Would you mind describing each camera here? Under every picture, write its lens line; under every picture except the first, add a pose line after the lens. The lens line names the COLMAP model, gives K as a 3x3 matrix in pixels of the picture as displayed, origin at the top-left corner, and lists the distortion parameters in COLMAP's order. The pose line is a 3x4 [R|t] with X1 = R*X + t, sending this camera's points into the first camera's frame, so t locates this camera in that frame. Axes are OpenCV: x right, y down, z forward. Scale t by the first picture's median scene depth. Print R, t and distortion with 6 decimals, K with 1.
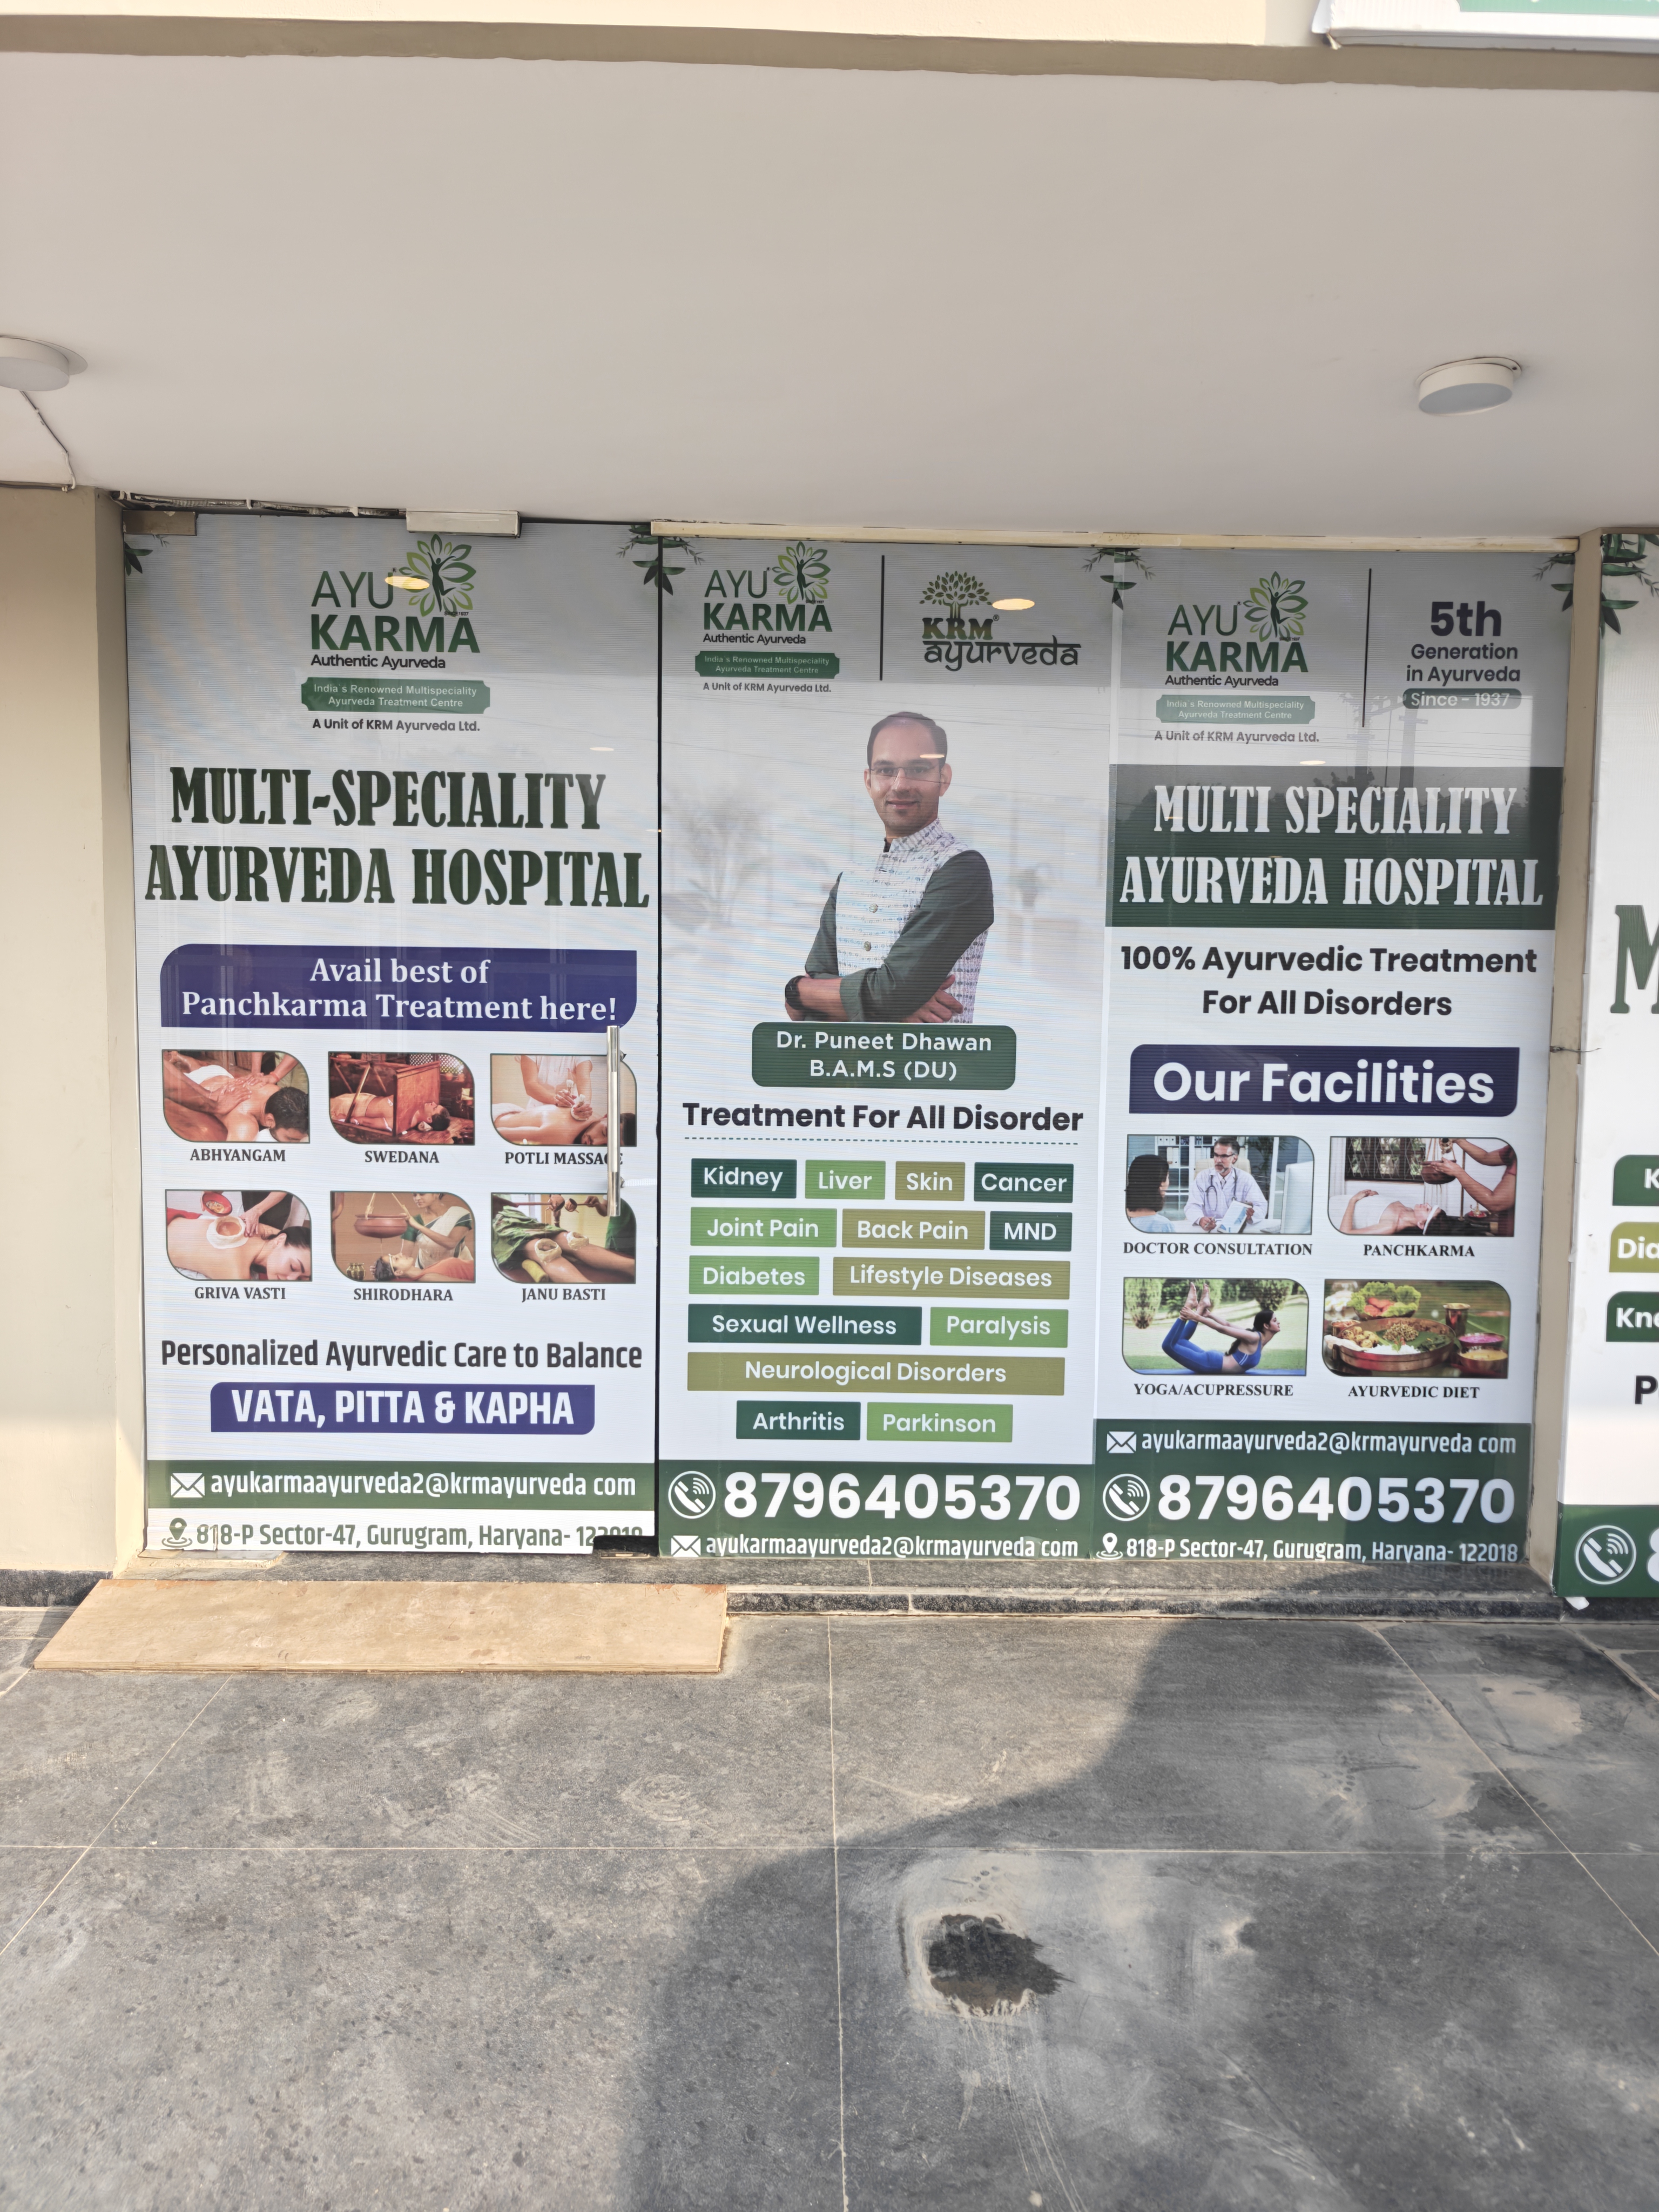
lens RADIAL K [[1497.2, 0, 829.5], [0, 1497.2, 1106.0], [0, 0, 1]] dist [0.021071, -0.000354]
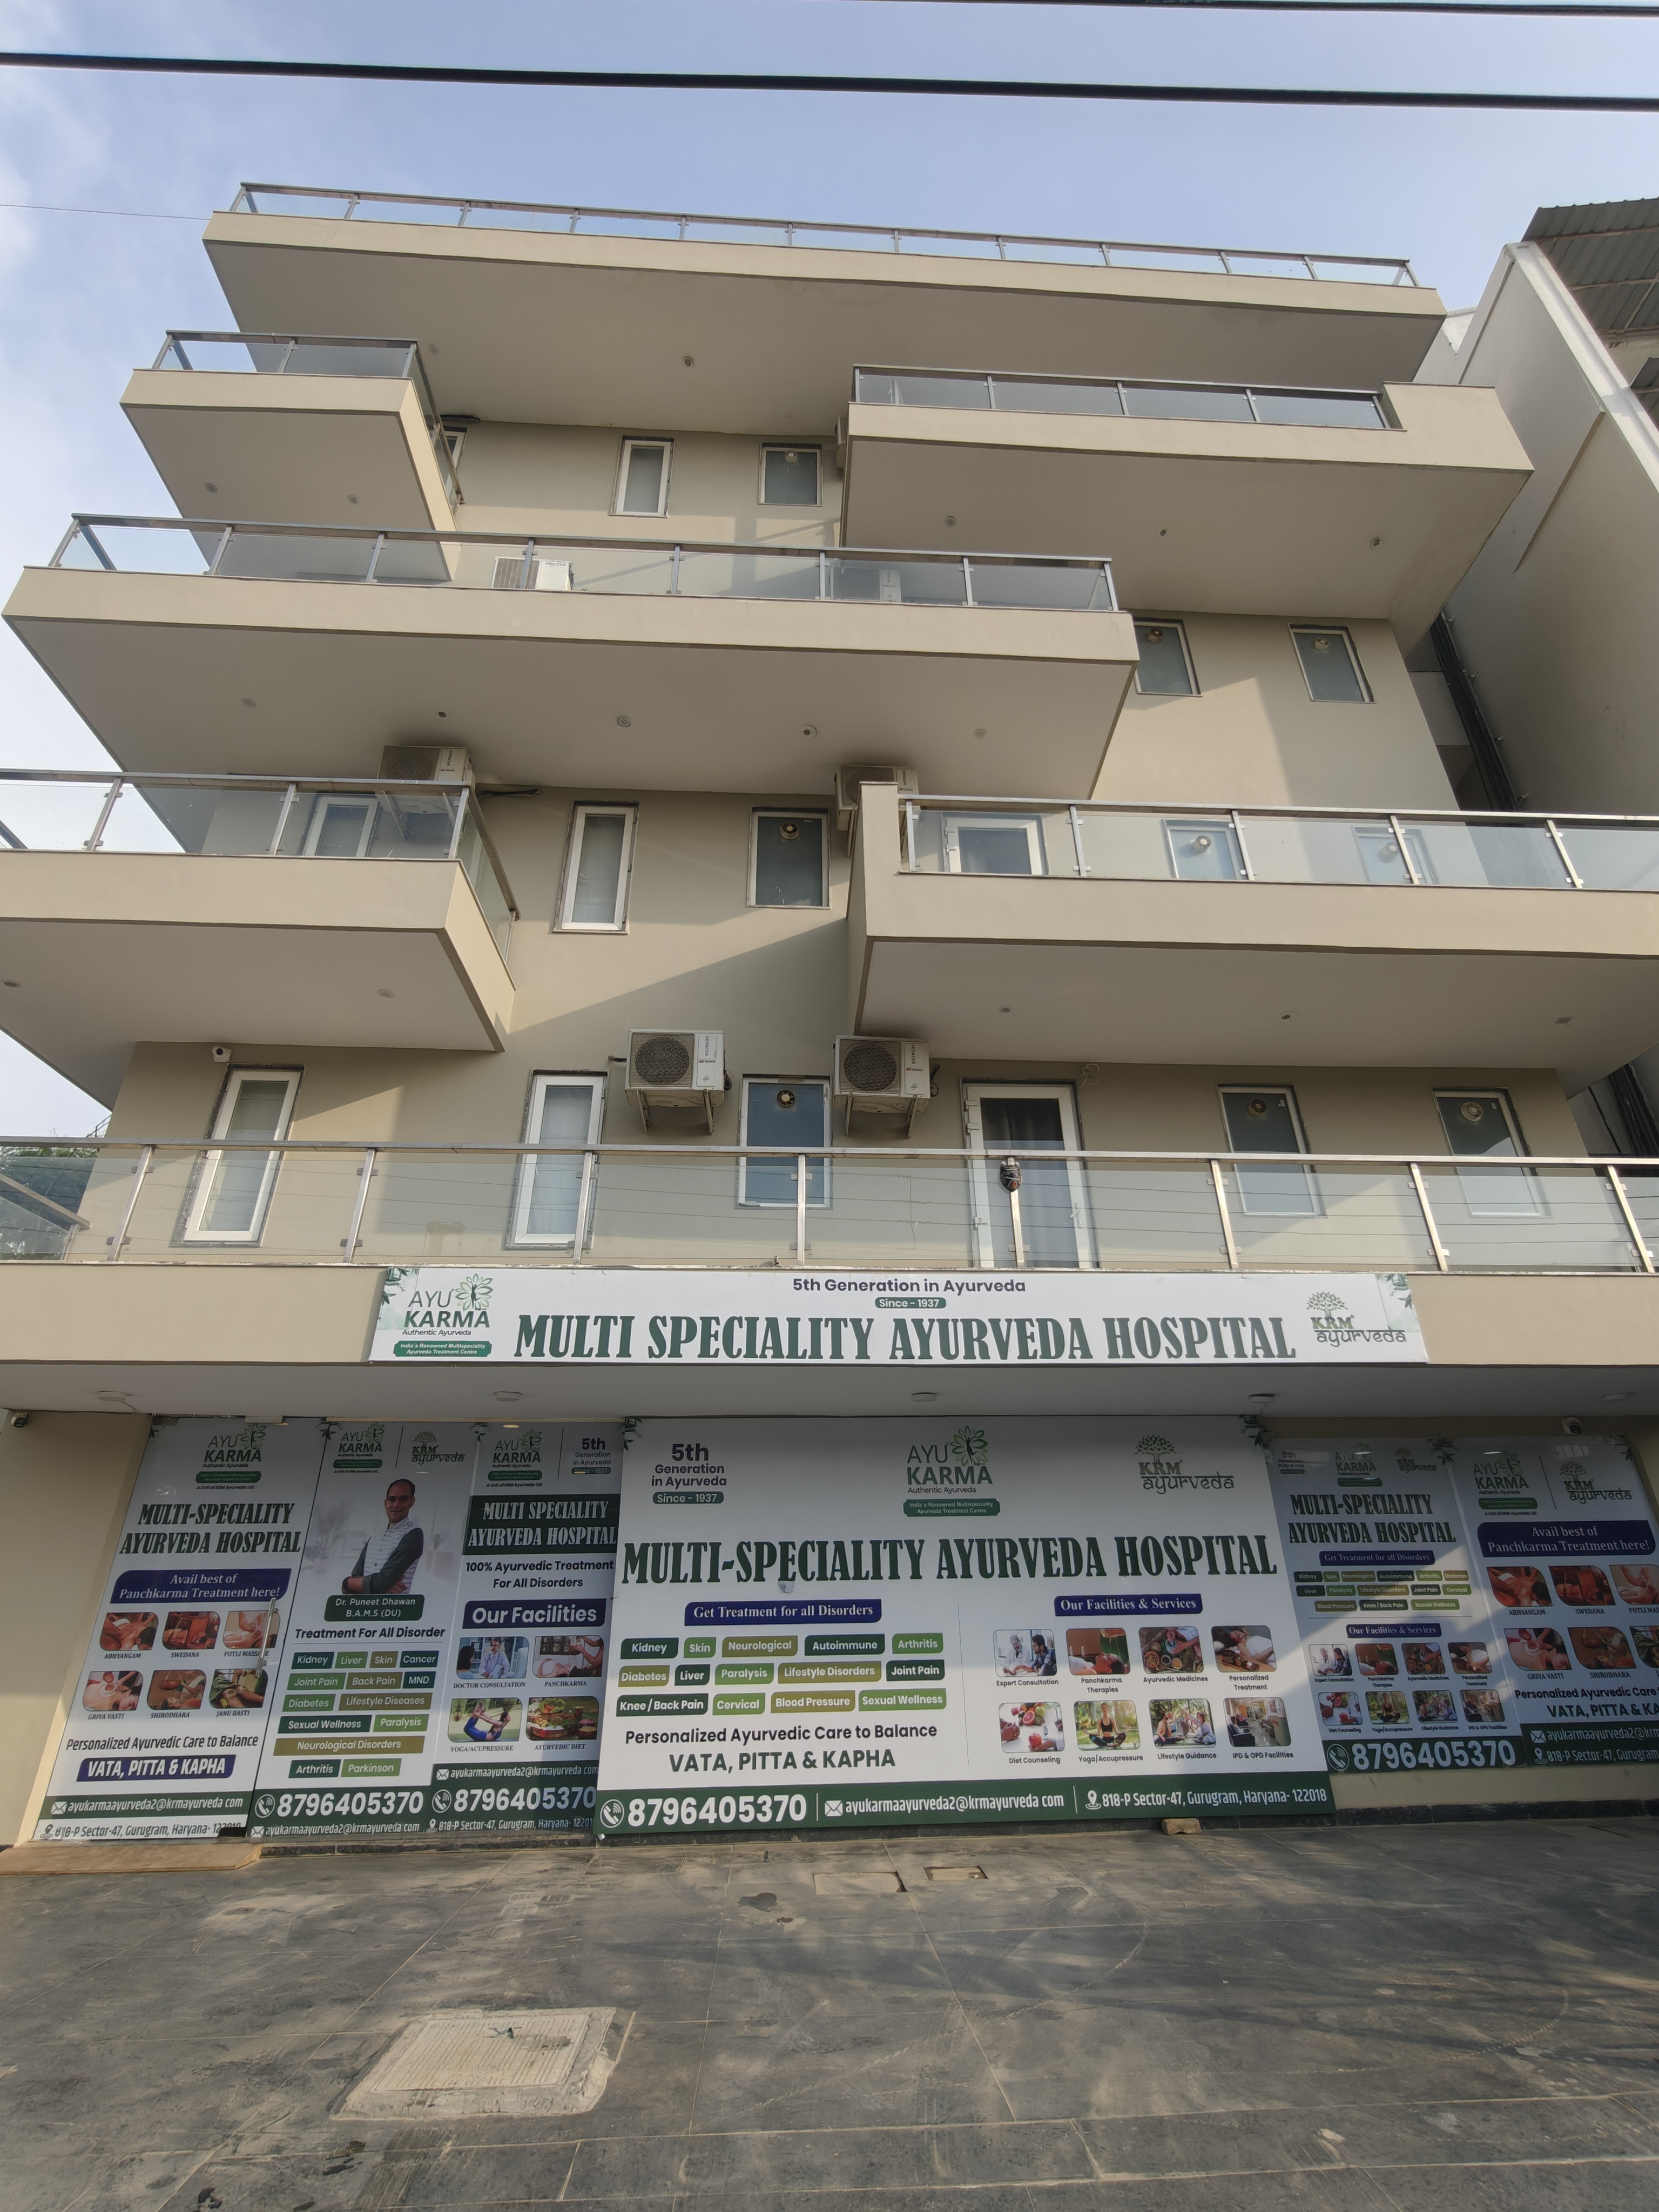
lens RADIAL K [[989.9, 0, 829.5], [0, 989.9, 1106.0], [0, 0, 1]] dist [-0.001128, -0.000364]
pose [[0.998701, -0.002992, 0.050867, 0.781308], [0.029094, 0.853029, -0.521053, 0.151597], [-0.041833, 0.521856, 0.852007, -1.074323]]
